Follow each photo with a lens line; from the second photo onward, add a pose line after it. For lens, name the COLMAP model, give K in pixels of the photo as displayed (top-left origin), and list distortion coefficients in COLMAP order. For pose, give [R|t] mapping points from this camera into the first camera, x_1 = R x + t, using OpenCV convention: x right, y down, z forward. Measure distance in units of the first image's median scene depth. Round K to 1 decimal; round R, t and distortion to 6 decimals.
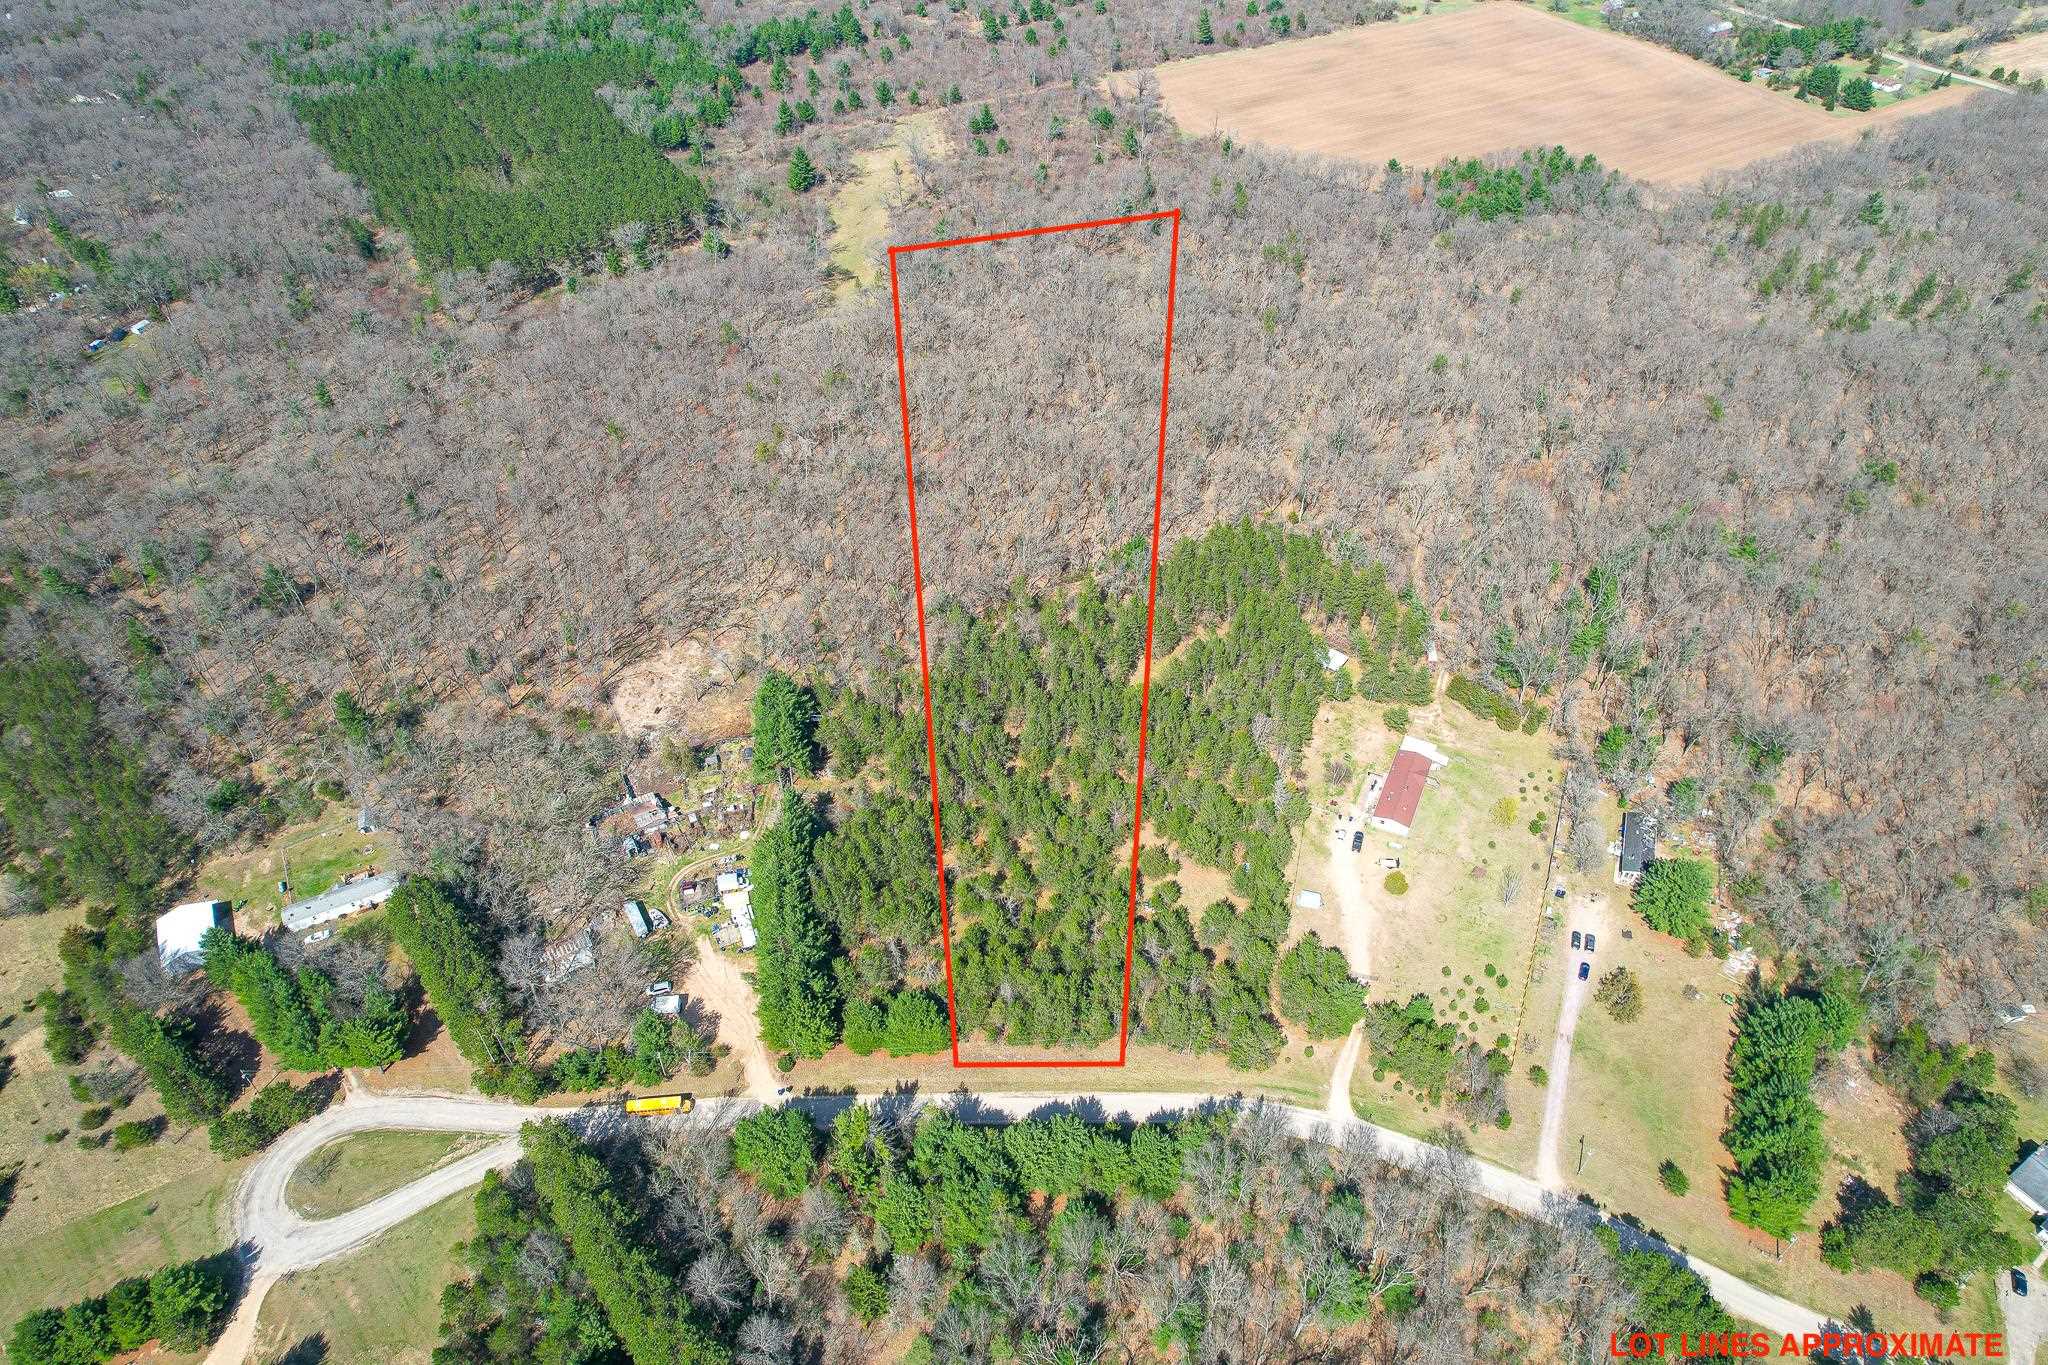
lens RADIAL K [[1320.0, 0, 1031.4], [0, 1320.0, 689.4], [0, 0, 1]] dist [-0.080722, 0.071919]
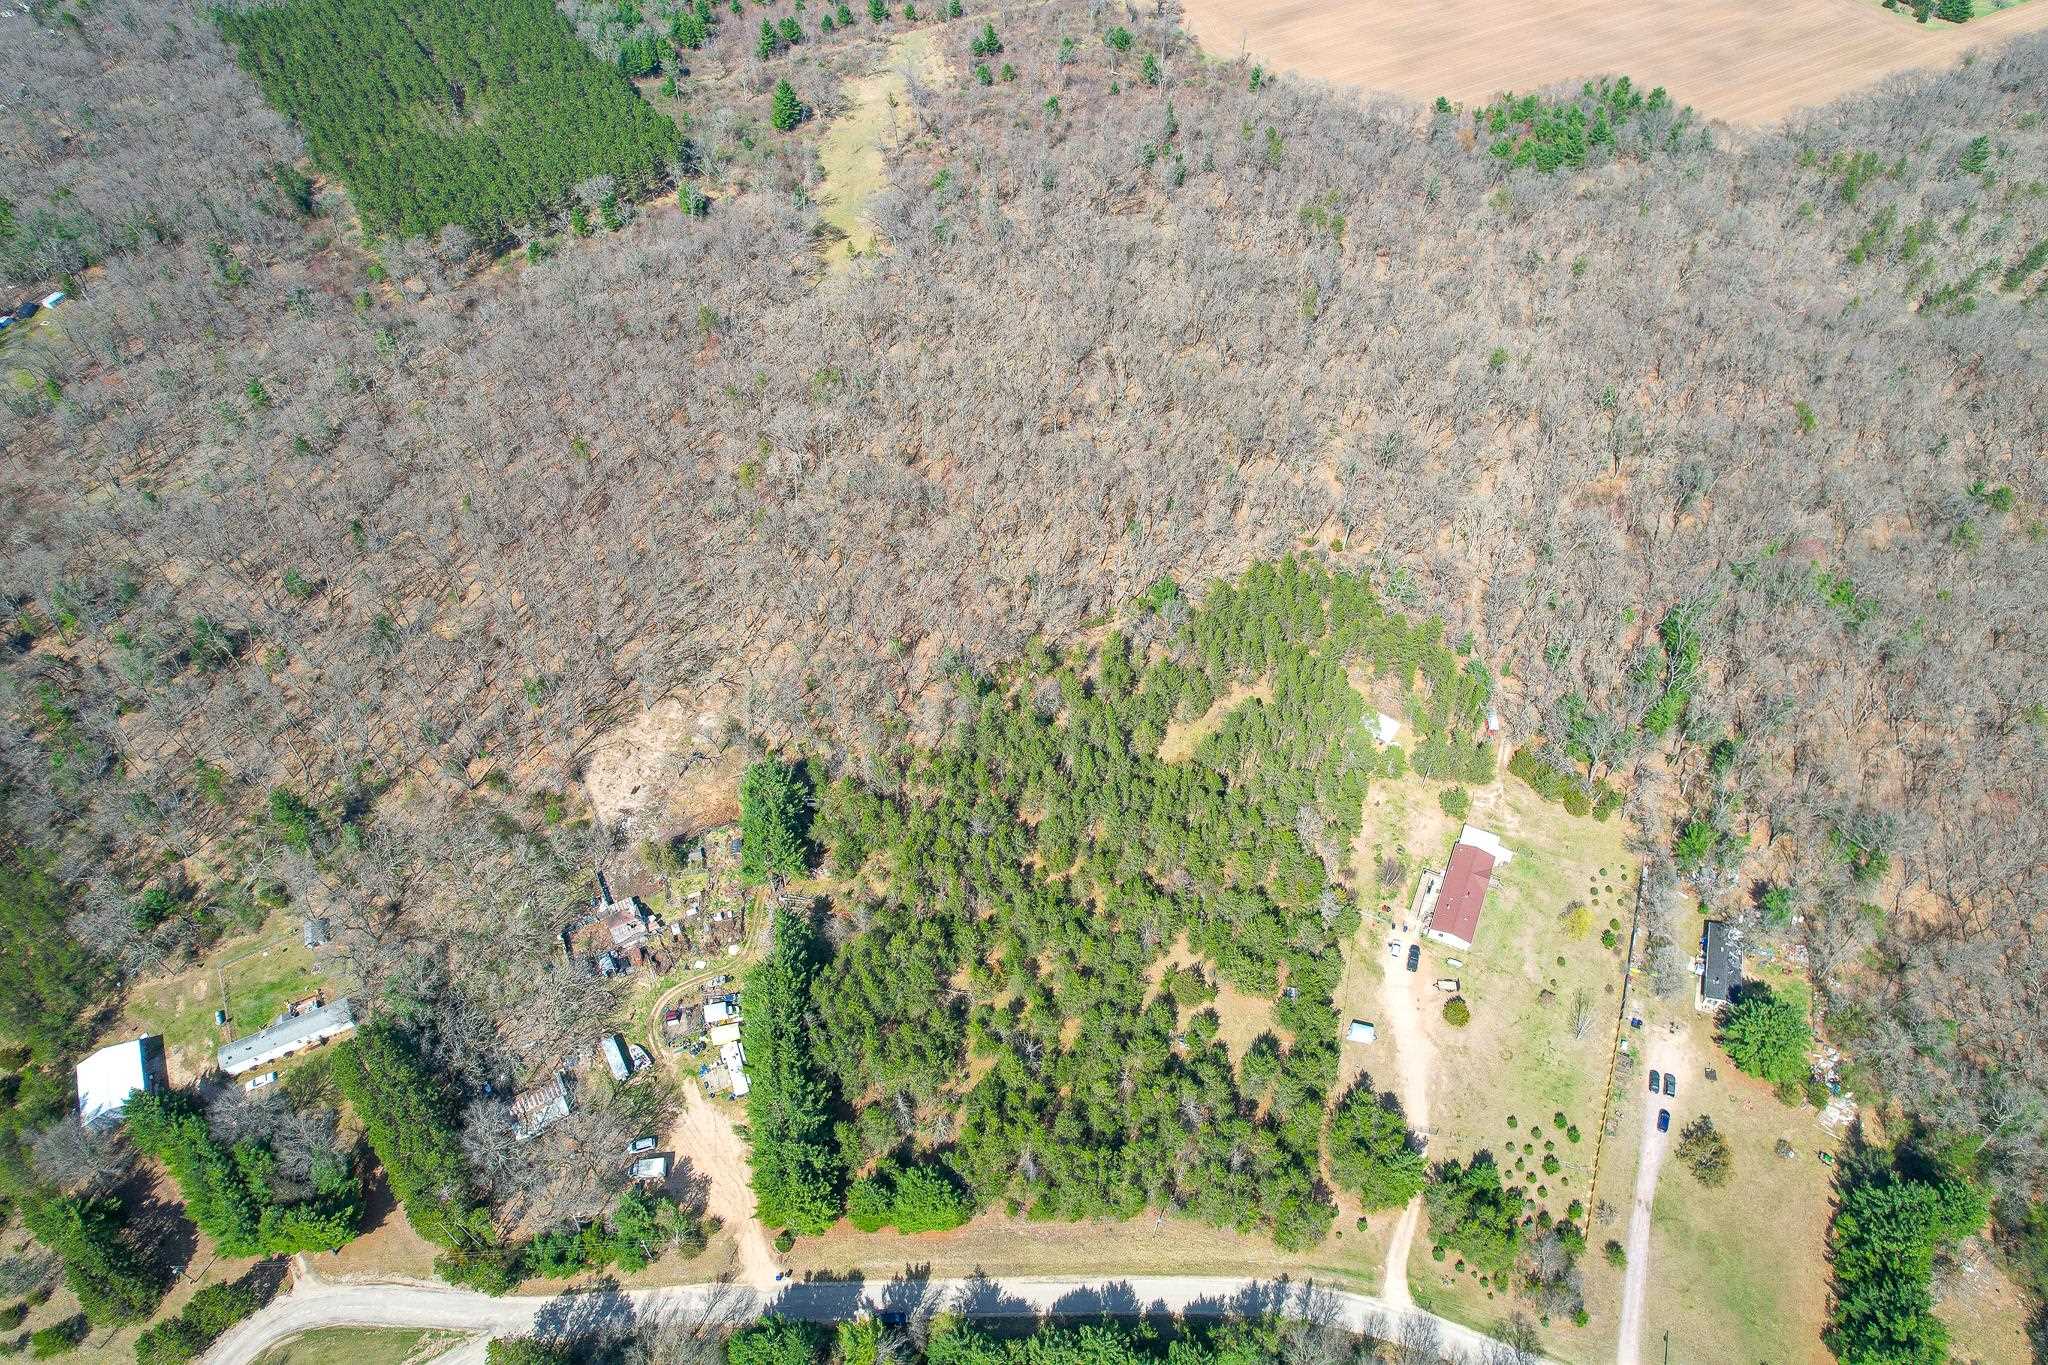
lens RADIAL K [[1320.0, 0, 1032.9], [0, 1320.0, 690.0], [0, 0, 1]] dist [-0.080722, 0.071919]
pose [[0.999995, -0.000263, 0.003086, -0.015437], [-0.000032, 0.995474, 0.095039, -0.148908], [-0.003097, -0.095038, 0.995469, 0.117833]]
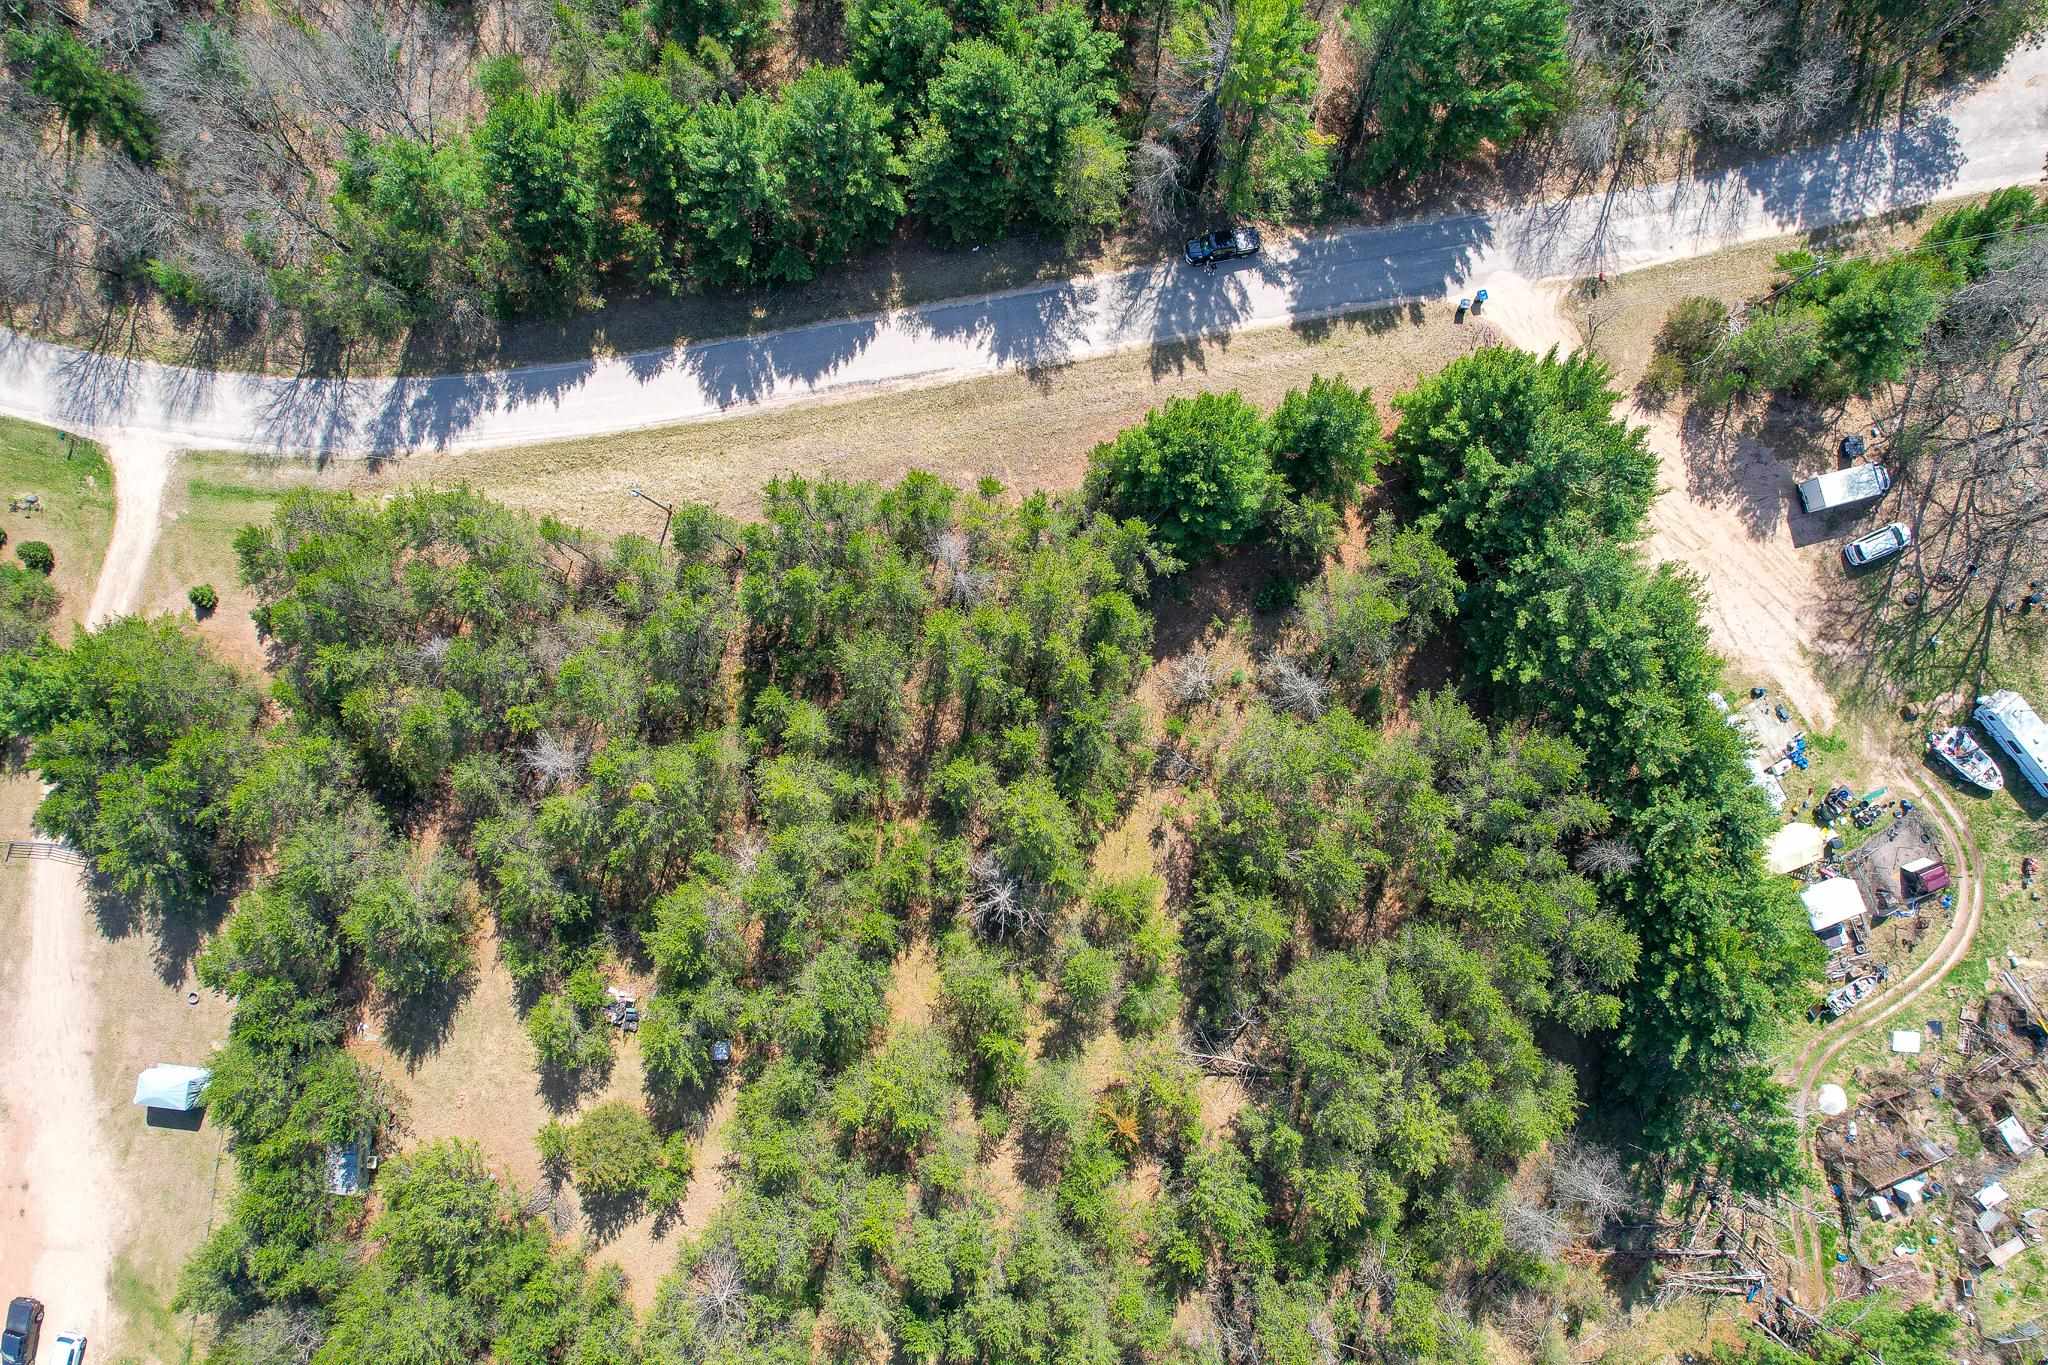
lens RADIAL K [[1320.0, 0, 997.3], [0, 1320.0, 708.3], [0, 0, 1]] dist [-0.080722, 0.071919]
pose [[-0.989608, 0.143631, -0.006840, -0.017337], [-0.096334, -0.626917, 0.773108, -0.060683], [0.106754, 0.765732, 0.634238, 0.673912]]
